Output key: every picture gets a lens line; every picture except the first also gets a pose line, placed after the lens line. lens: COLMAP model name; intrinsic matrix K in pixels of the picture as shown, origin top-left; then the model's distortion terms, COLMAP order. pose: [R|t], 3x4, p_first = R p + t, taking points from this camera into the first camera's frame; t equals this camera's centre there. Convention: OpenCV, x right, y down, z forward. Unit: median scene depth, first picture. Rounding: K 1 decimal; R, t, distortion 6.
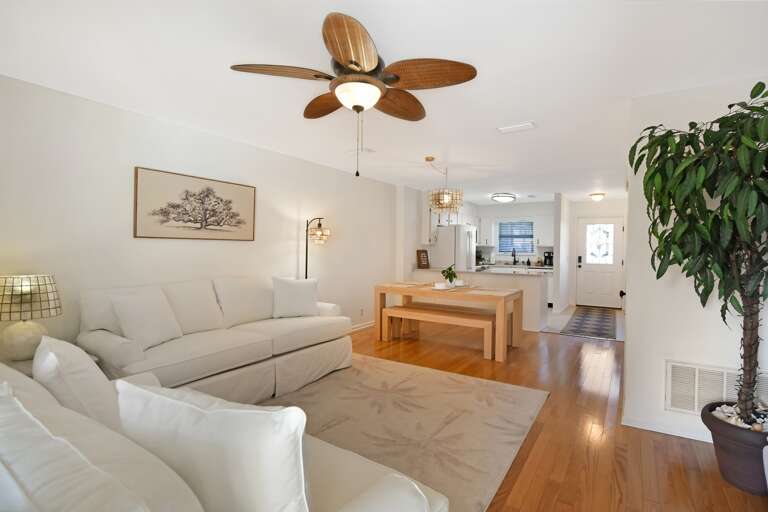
lens RADIAL K [[370.5, 0, 382.4], [0, 370.5, 256.6], [0, 0, 1]] dist [0.001359, -0.000353]
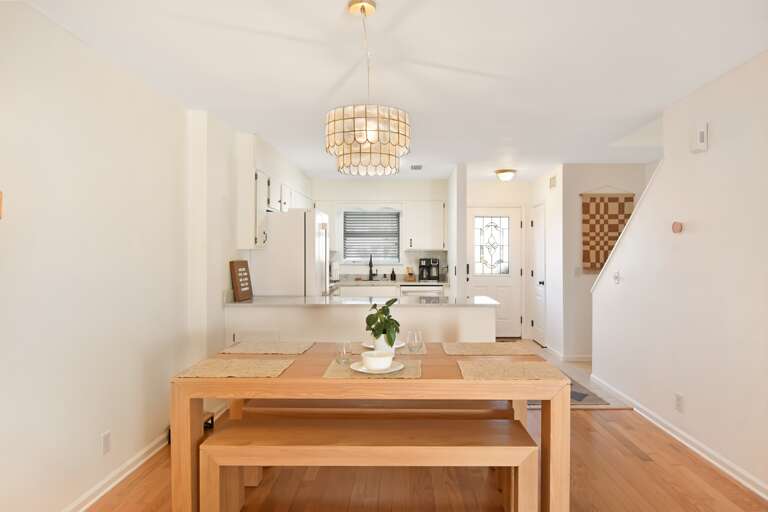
lens RADIAL K [[471.1, 0, 386.7], [0, 471.1, 254.2], [0, 0, 1]] dist [-0.000104, 0.000877]
pose [[0.838665, -0.015410, 0.544429, -0.055024], [0.026499, 0.999570, -0.012527, -0.012624], [-0.544002, 0.024933, 0.838713, 0.368173]]
